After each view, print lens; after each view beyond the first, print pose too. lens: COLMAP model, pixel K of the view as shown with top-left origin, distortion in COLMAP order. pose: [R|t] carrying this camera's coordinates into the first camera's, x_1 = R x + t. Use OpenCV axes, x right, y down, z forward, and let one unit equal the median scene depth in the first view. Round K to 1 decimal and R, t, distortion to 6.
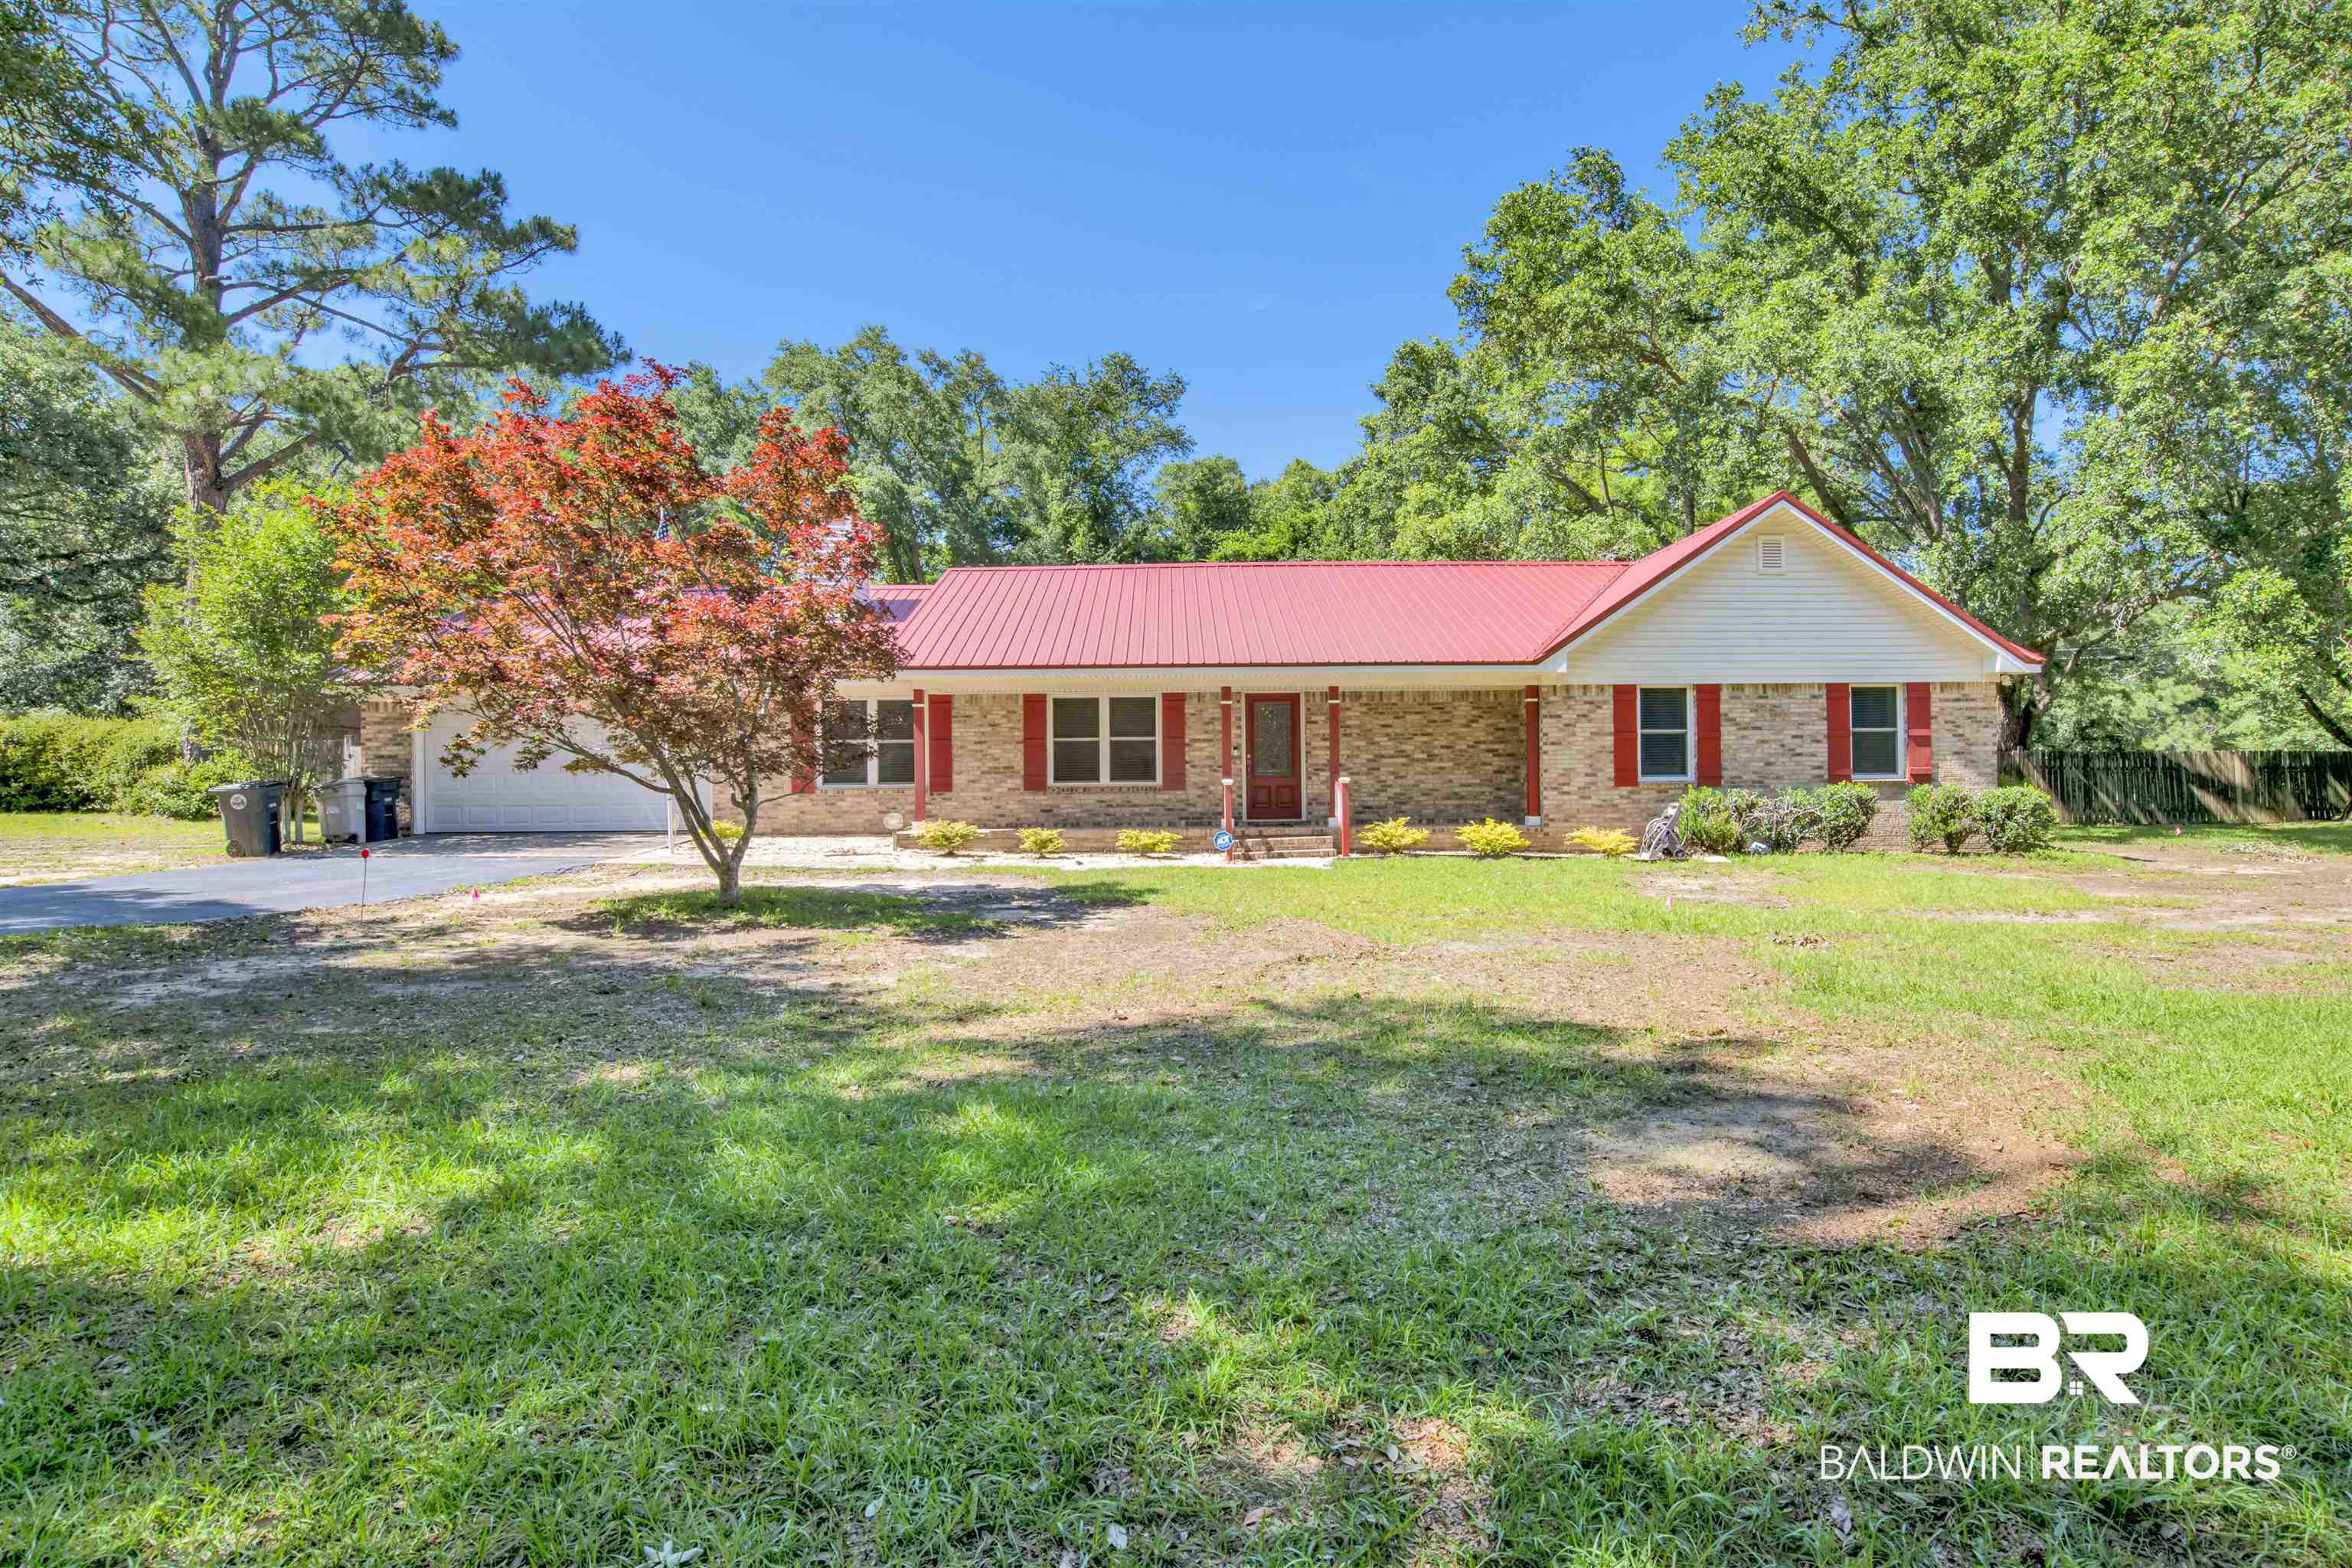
lens RADIAL K [[1231.8, 0, 1177.7], [0, 1231.8, 768.0], [0, 0, 1]] dist [-0.070439, 0.030126]
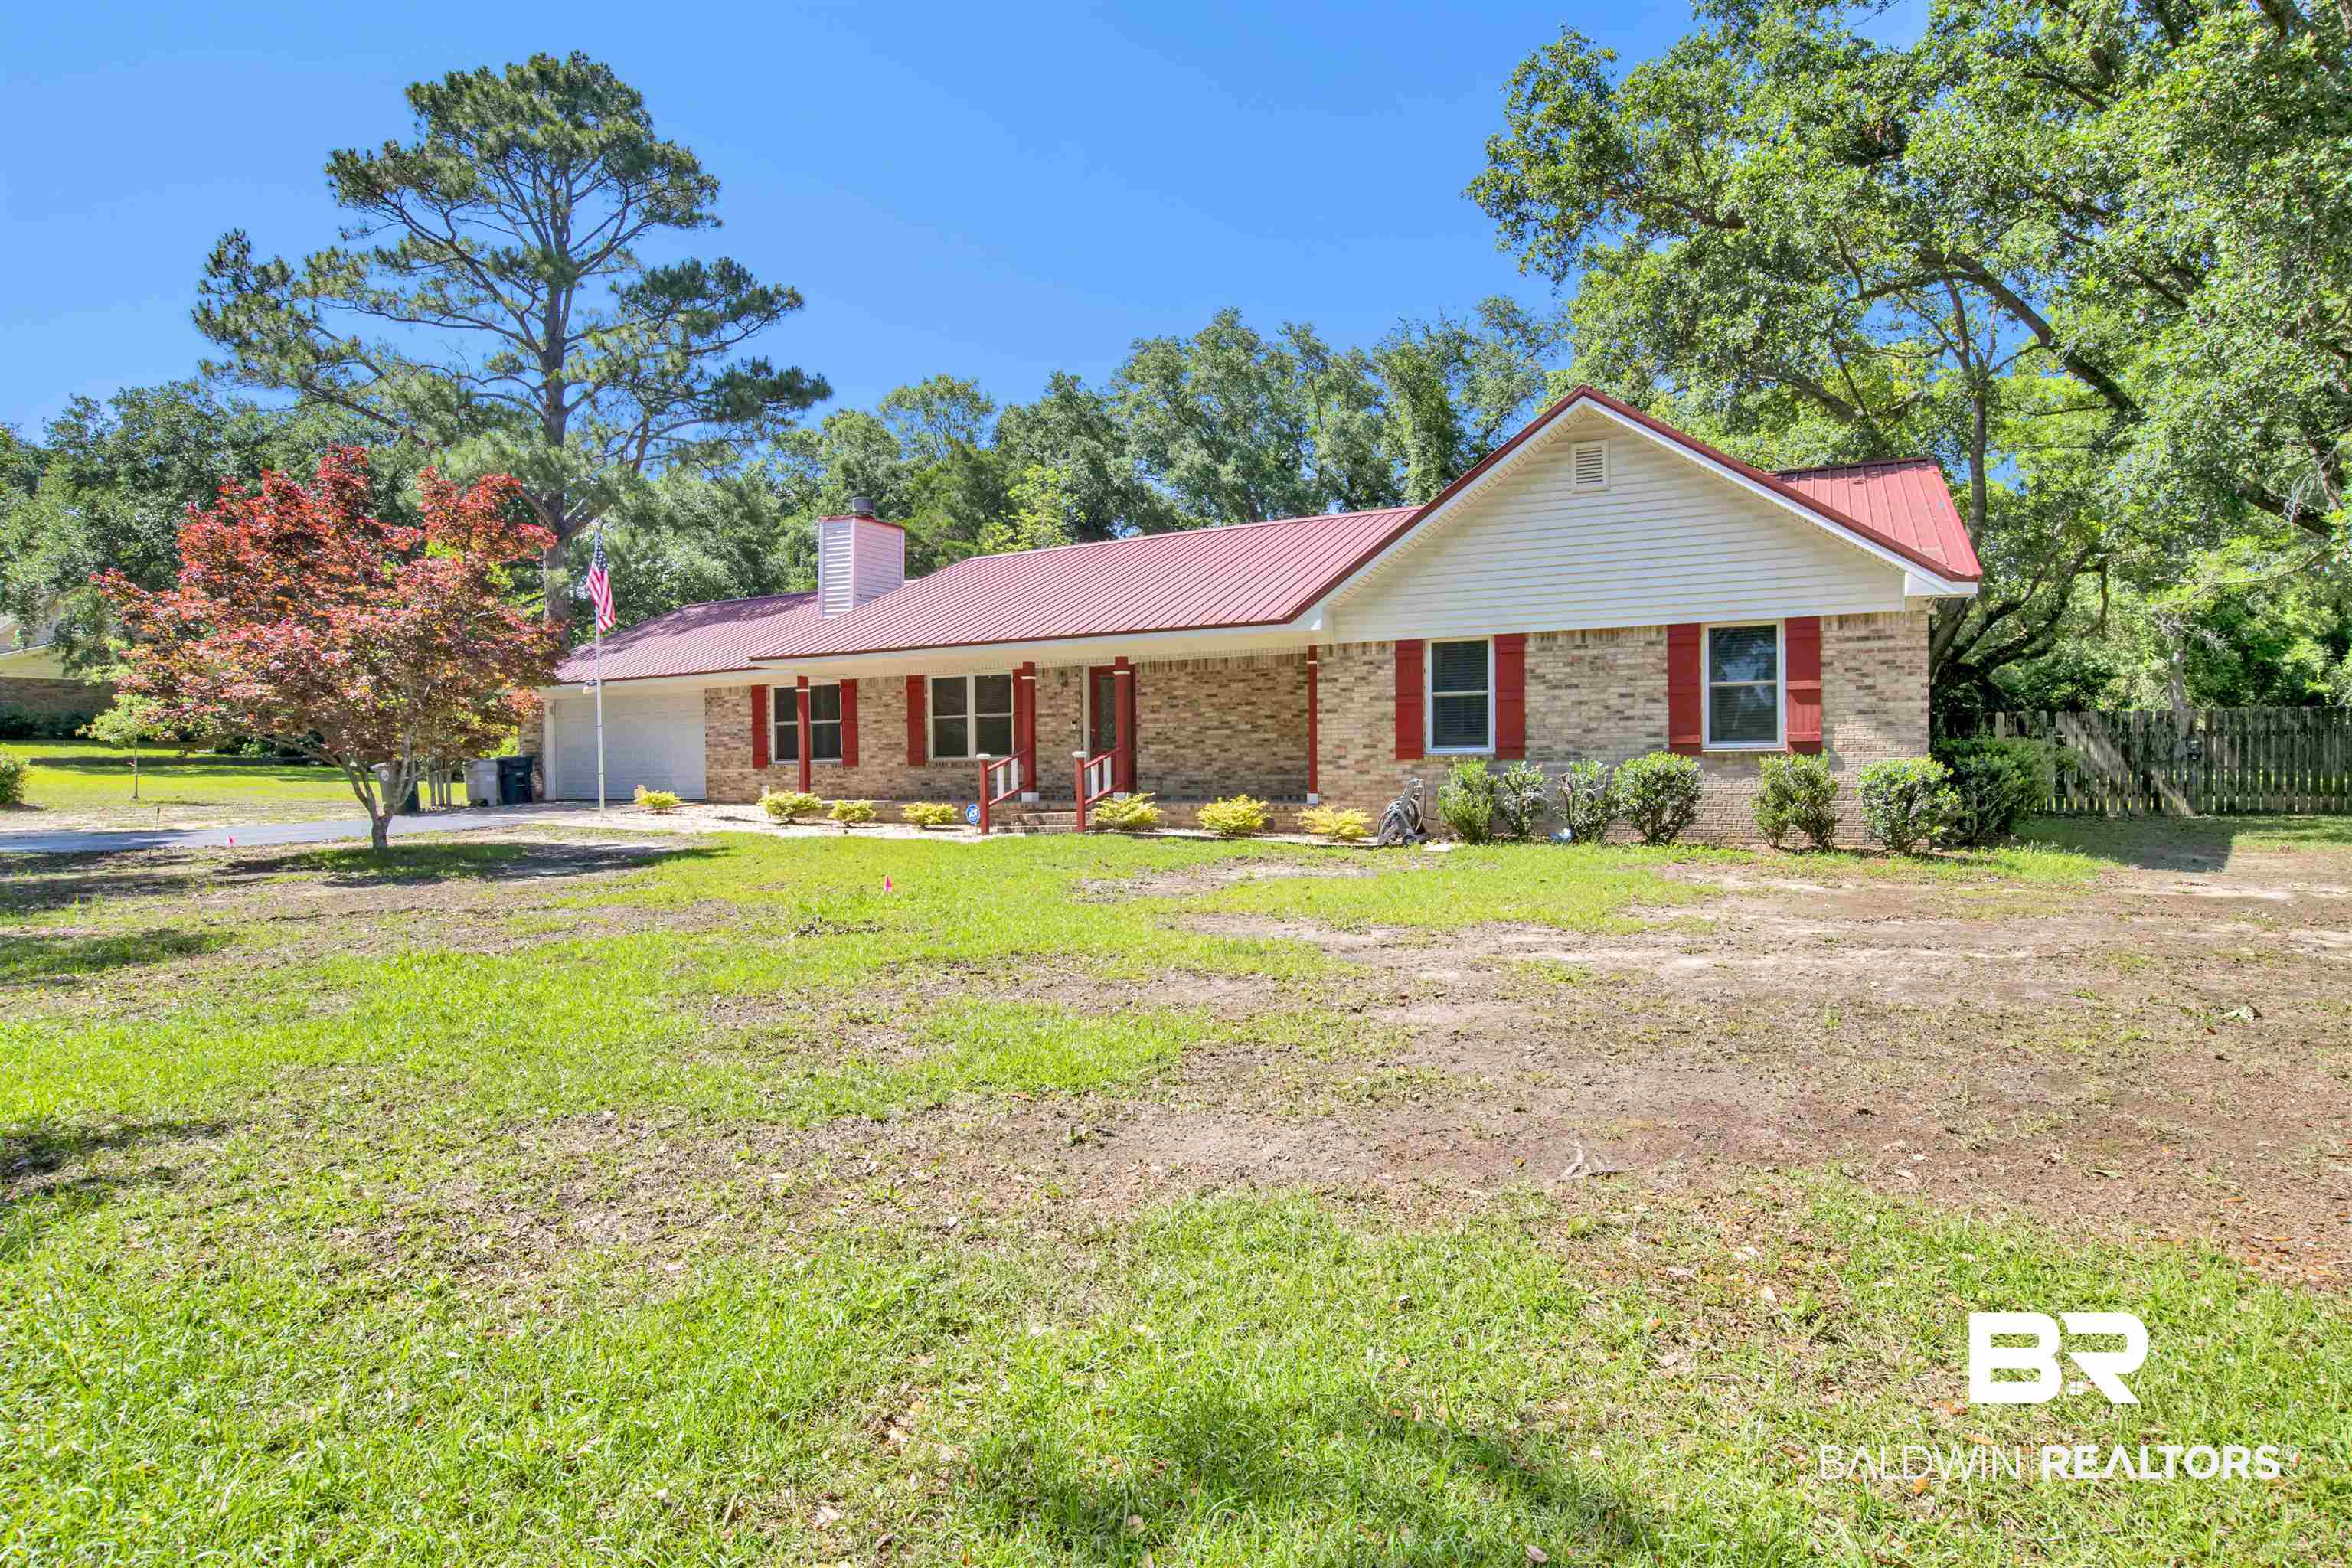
lens RADIAL K [[1231.8, 0, 1177.7], [0, 1231.8, 768.0], [0, 0, 1]] dist [-0.070439, 0.030126]
pose [[0.884710, -0.000966, -0.466141, 0.621394], [0.013615, 0.999625, 0.023769, -0.001691], [0.465944, -0.027376, 0.884391, 0.164737]]
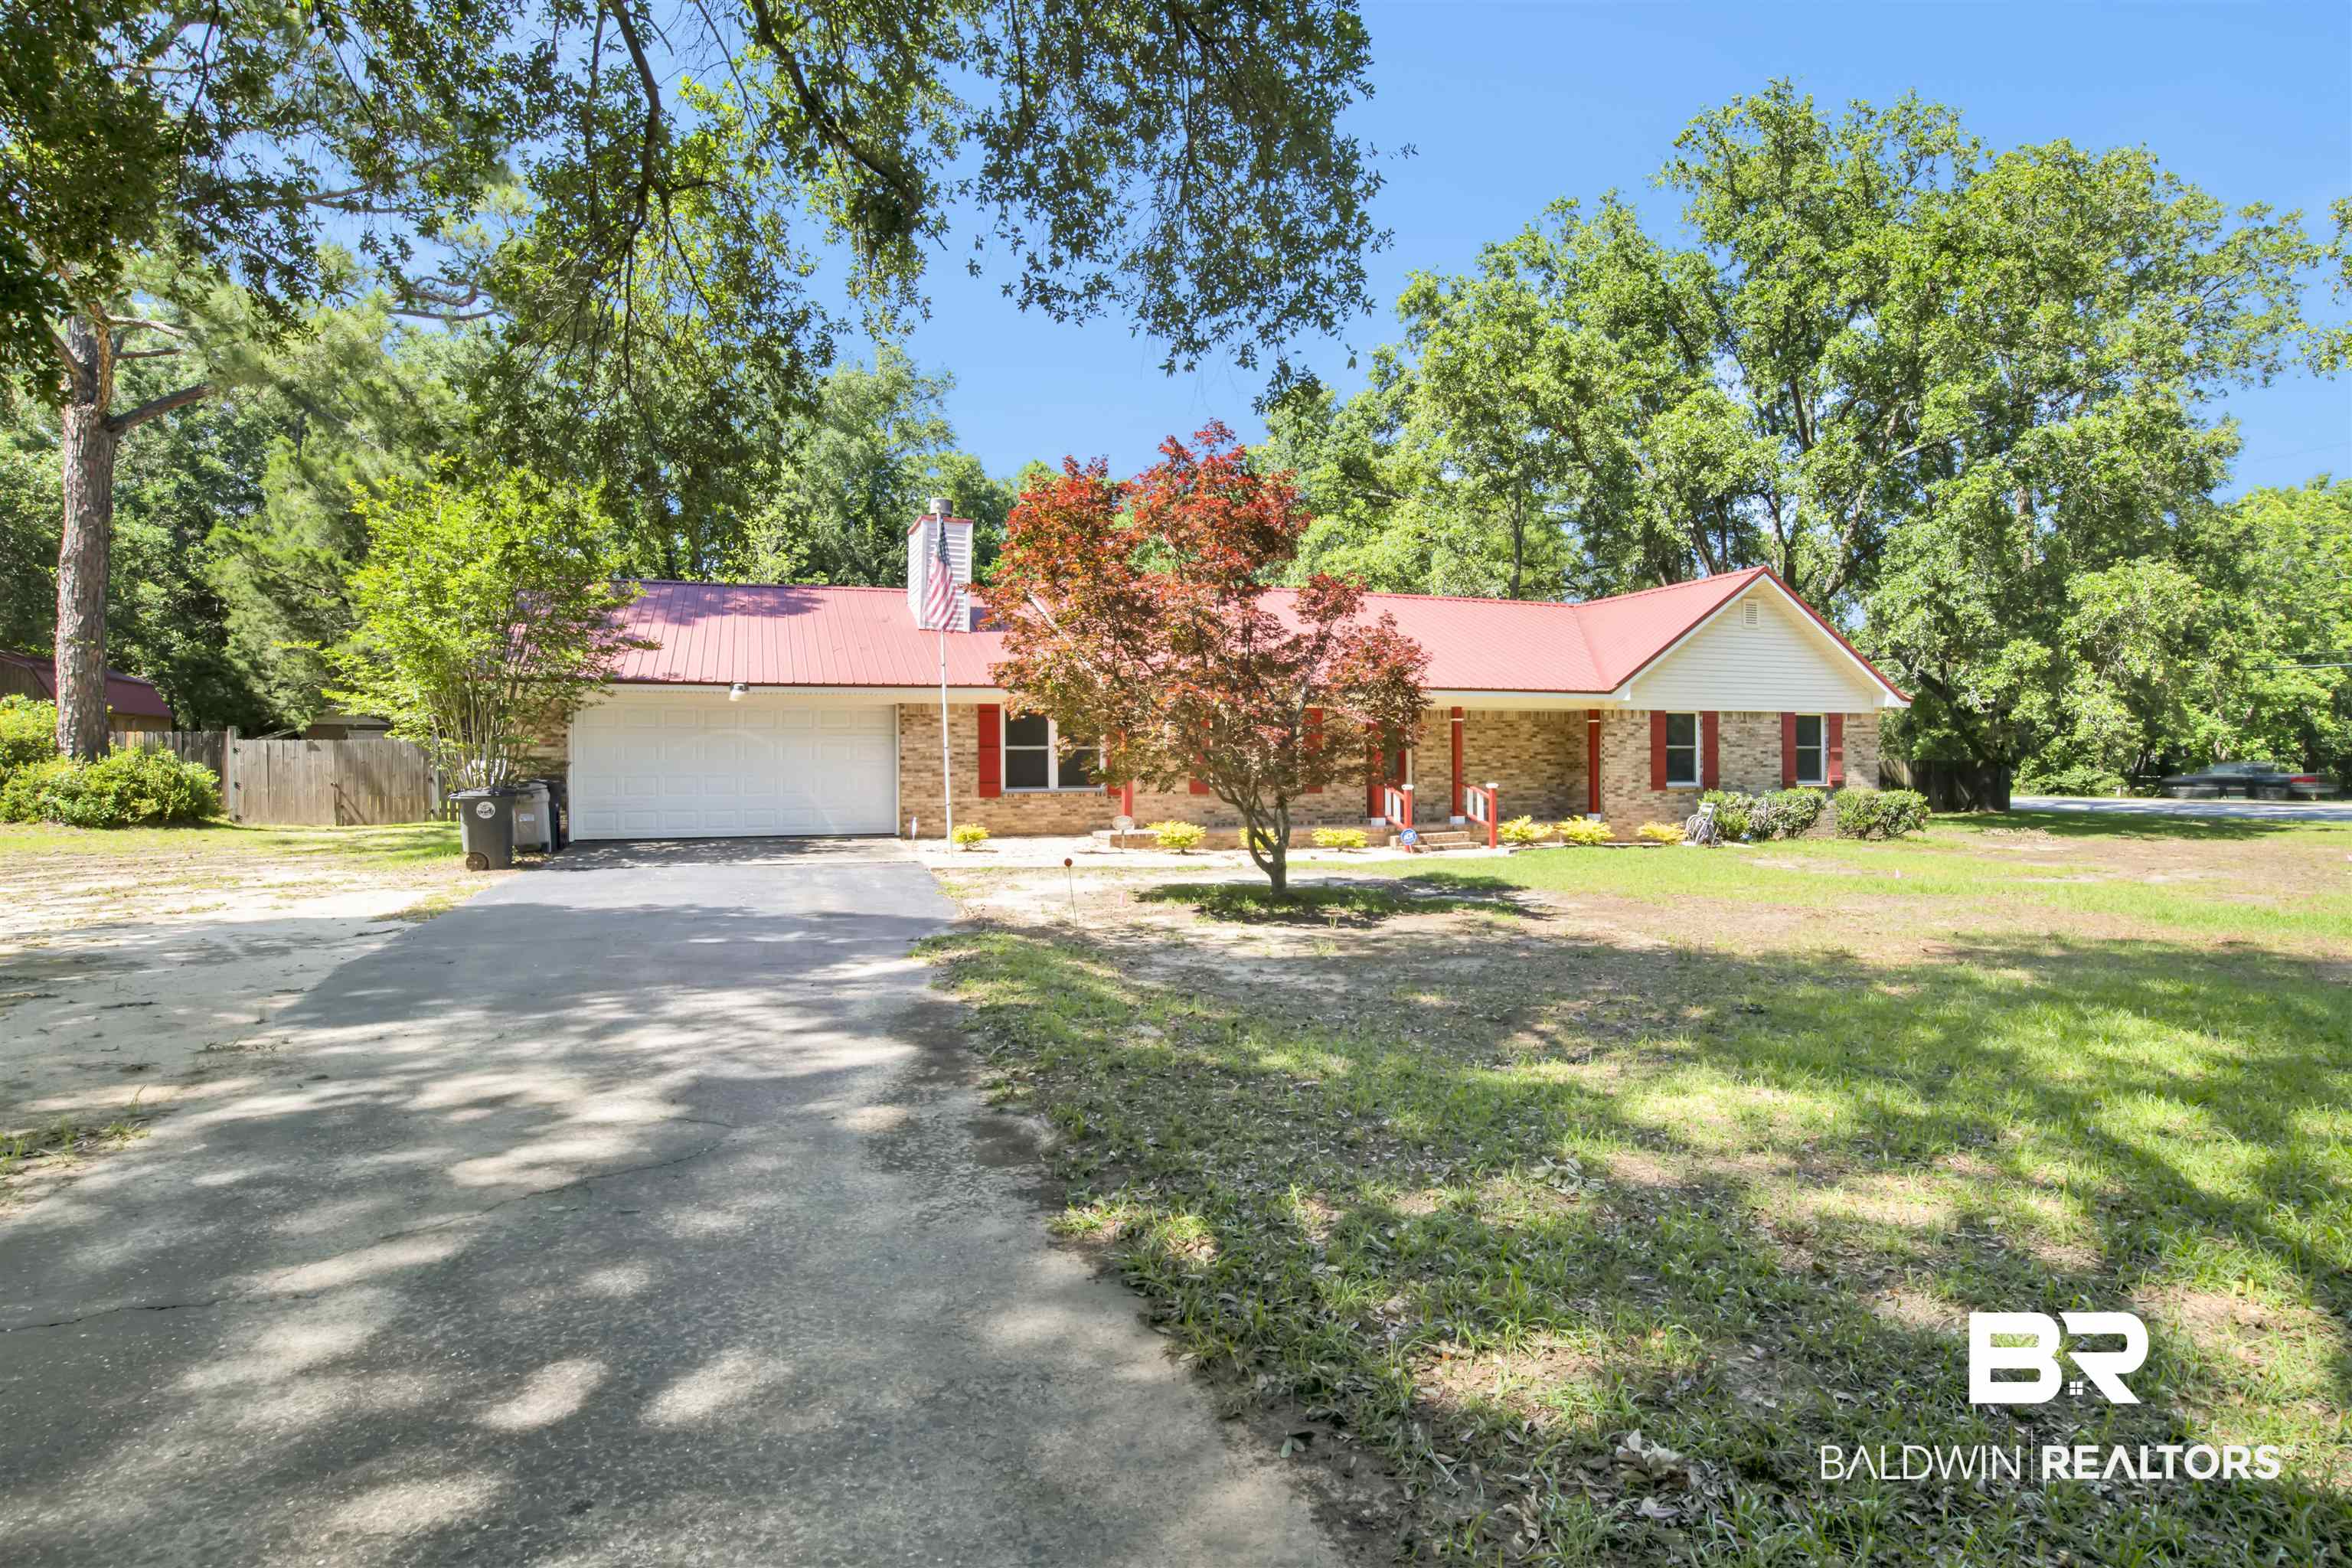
lens RADIAL K [[1241.5, 0, 1176.0], [0, 1241.5, 784.0], [0, 0, 1]] dist [-0.050110, 0.000956]
pose [[0.943915, 0.000722, 0.330187, -0.534613], [-0.007269, 0.999801, 0.018593, -0.011572], [-0.330108, -0.019951, 0.943732, -0.051911]]
